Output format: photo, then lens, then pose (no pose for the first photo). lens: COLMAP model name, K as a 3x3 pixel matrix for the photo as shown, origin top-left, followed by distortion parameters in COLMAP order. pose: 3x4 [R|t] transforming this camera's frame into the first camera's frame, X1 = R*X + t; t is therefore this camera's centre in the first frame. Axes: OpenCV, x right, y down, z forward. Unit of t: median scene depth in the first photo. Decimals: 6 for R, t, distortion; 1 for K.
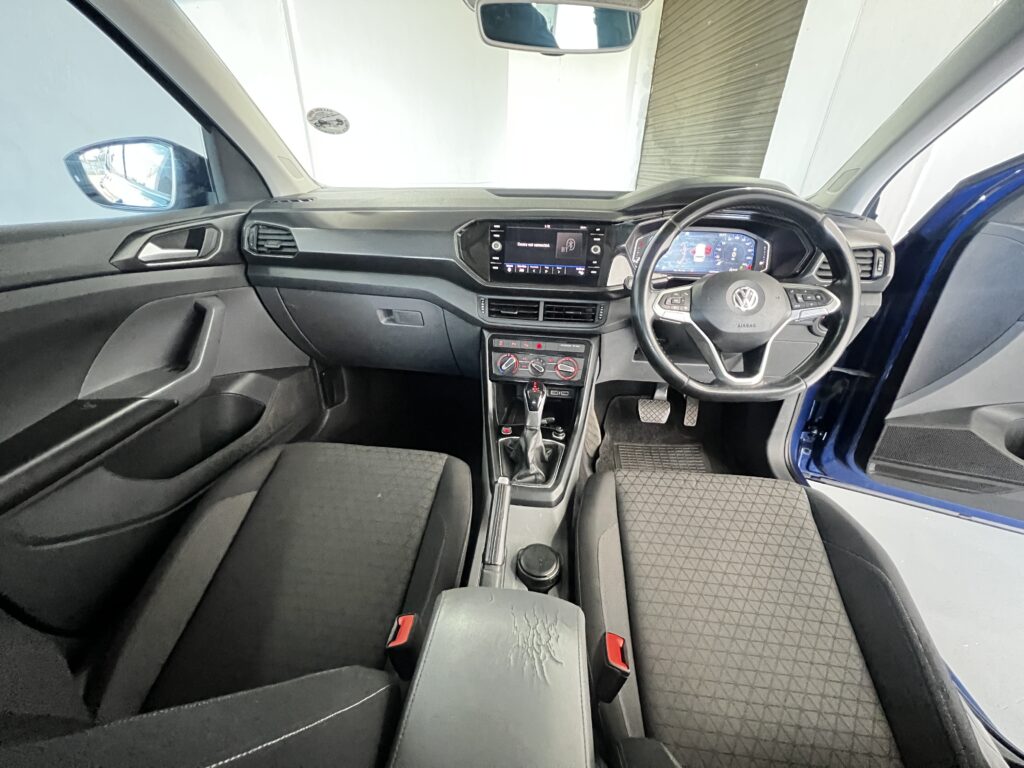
lens RADIAL K [[412.1, 0, 512.1], [0, 412.1, 384.5], [0, 0, 1]] dist [-0.009804, 0.001454]
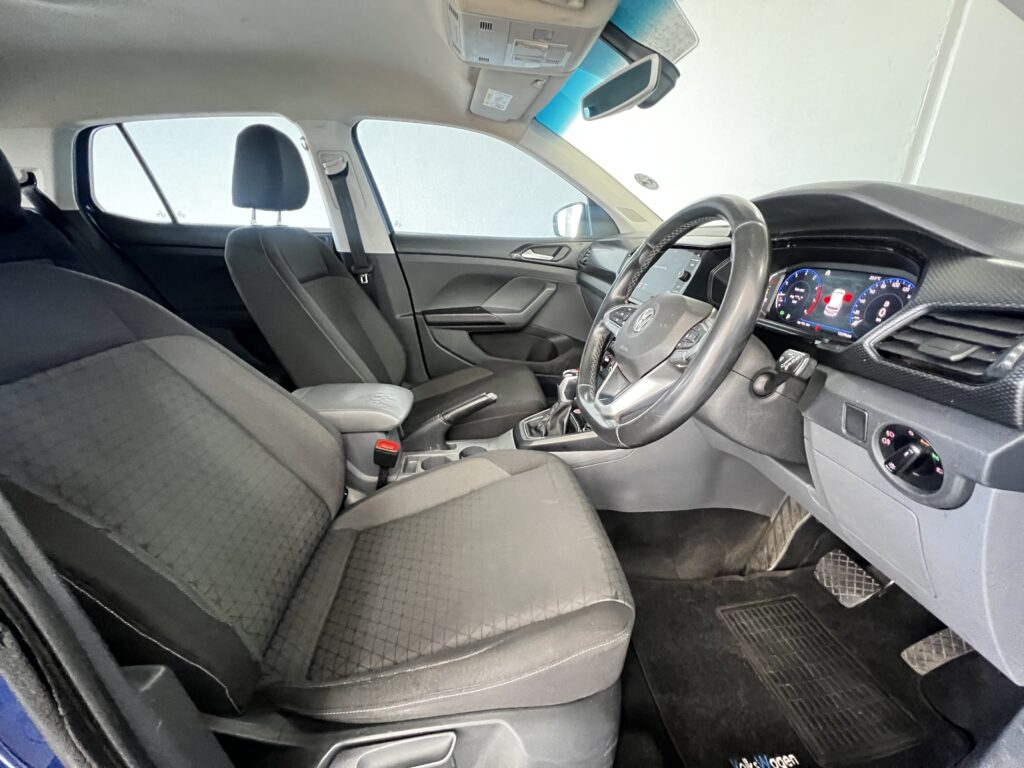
lens RADIAL K [[412.1, 0, 508.7], [0, 412.1, 383.5], [0, 0, 1]] dist [-0.009804, 0.001454]
pose [[0.185571, 0.322320, -0.928263, 1.062855], [-0.462370, 0.862199, 0.206948, -0.113642], [0.867051, 0.390798, 0.309030, 0.432461]]
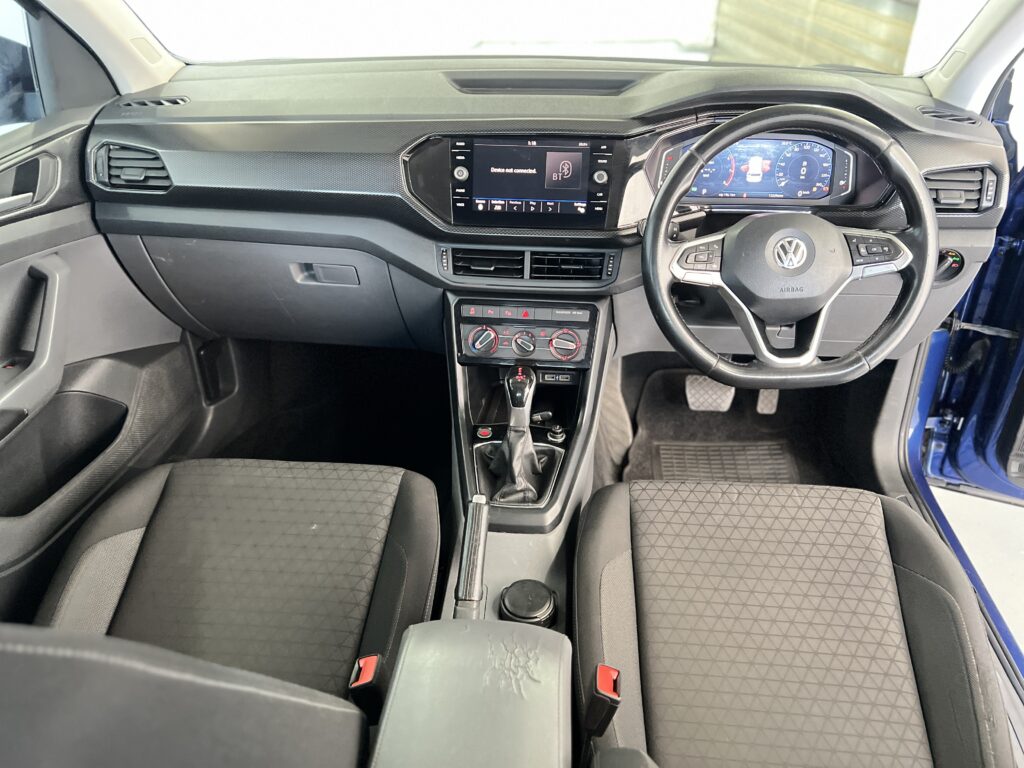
lens RADIAL K [[772.0, 0, 525.4], [0, 772.0, 388.4], [0, 0, 1]] dist [0.053686, -0.076537]
pose [[0.999254, -0.031164, 0.022817, 0.030532], [0.029419, 0.996883, 0.073199, -0.063058], [-0.025028, -0.072473, 0.997056, -0.345761]]
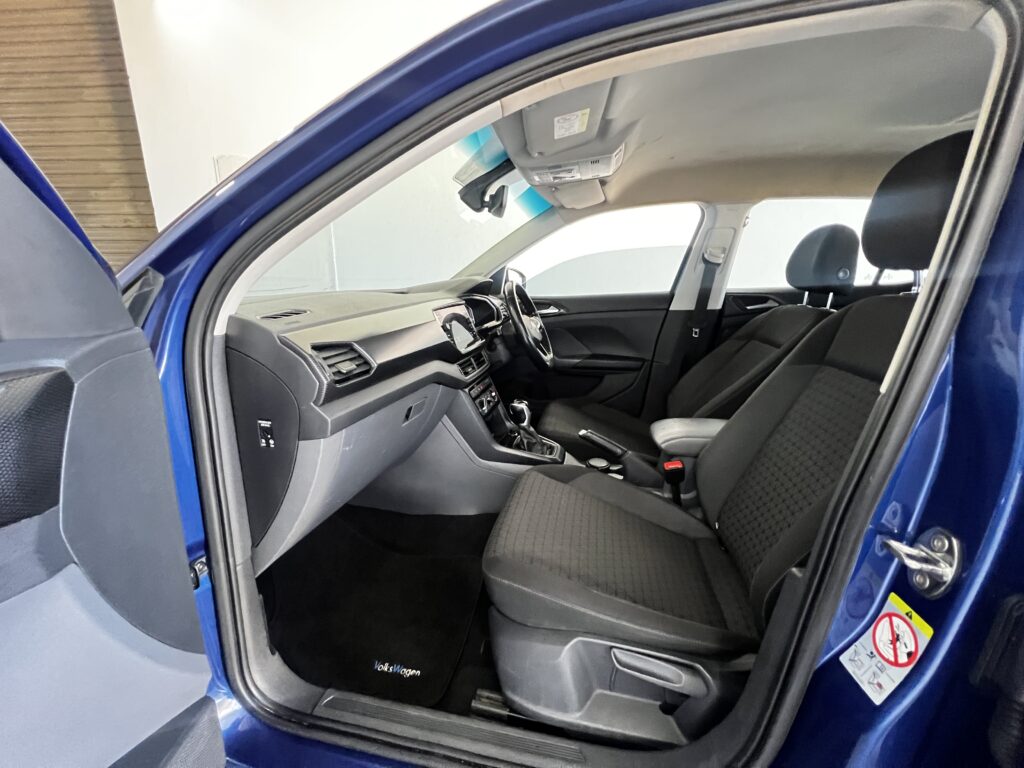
lens RADIAL K [[412.1, 0, 512.6], [0, 412.1, 382.4], [0, 0, 1]] dist [-0.009804, 0.001454]
pose [[0.085917, -0.253457, 0.963524, -1.302091], [0.475583, 0.860238, 0.183880, -0.319706], [-0.875465, 0.442437, 0.194449, 0.630489]]
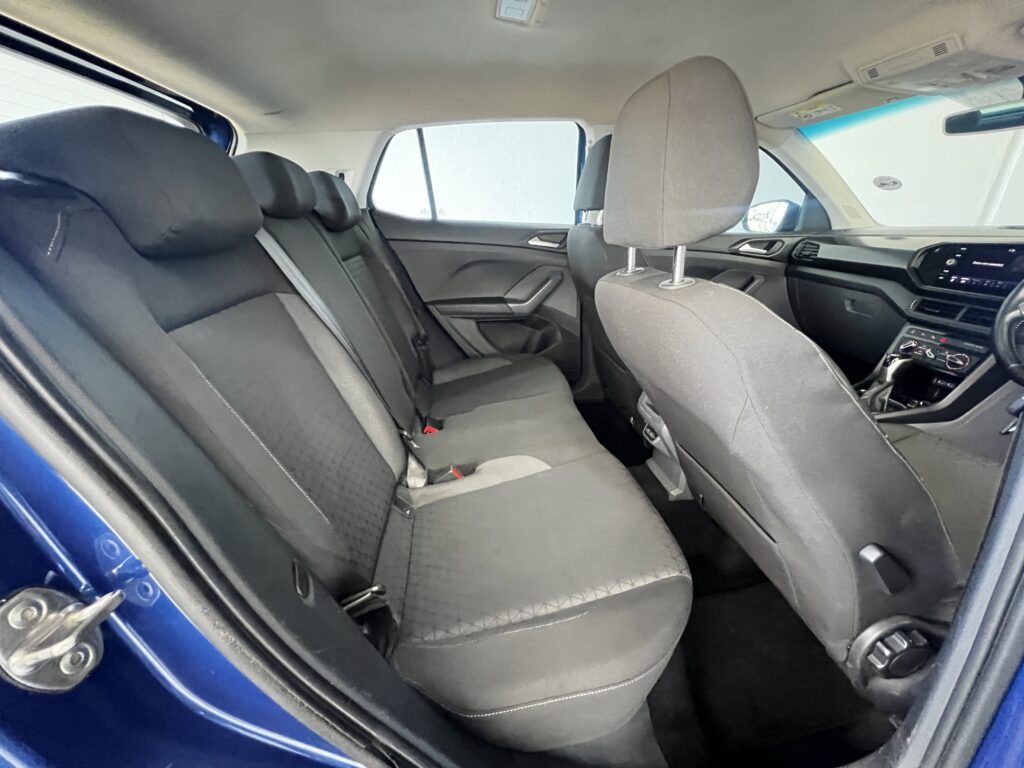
lens RADIAL K [[412.1, 0, 503.0], [0, 412.1, 385.9], [0, 0, 1]] dist [-0.009804, 0.001454]
pose [[0.214735, 0.349007, -0.912186, 0.979107], [-0.456545, 0.861520, 0.222148, 0.371340], [0.863398, 0.368750, 0.344336, -0.551436]]
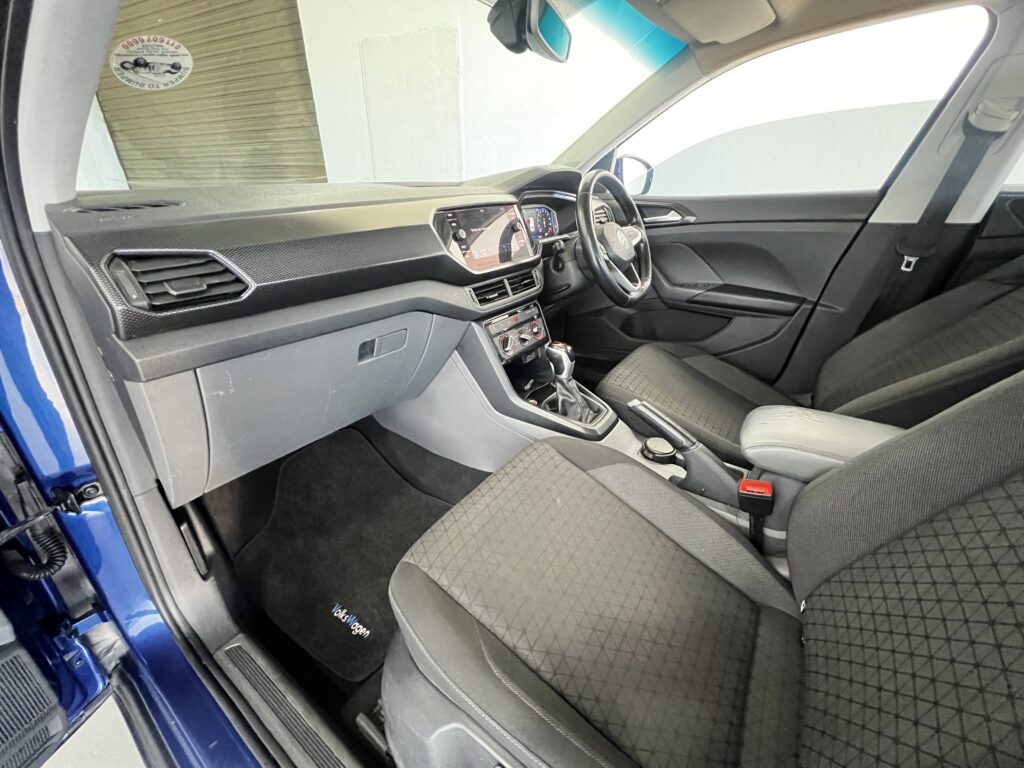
lens RADIAL K [[412.1, 0, 512.3], [0, 412.1, 384.6], [0, 0, 1]] dist [-0.009804, 0.001454]
pose [[0.472207, -0.402794, 0.784078, -0.868550], [0.428785, 0.882126, 0.194929, -0.159072], [-0.770172, 0.244154, 0.589257, 0.415924]]
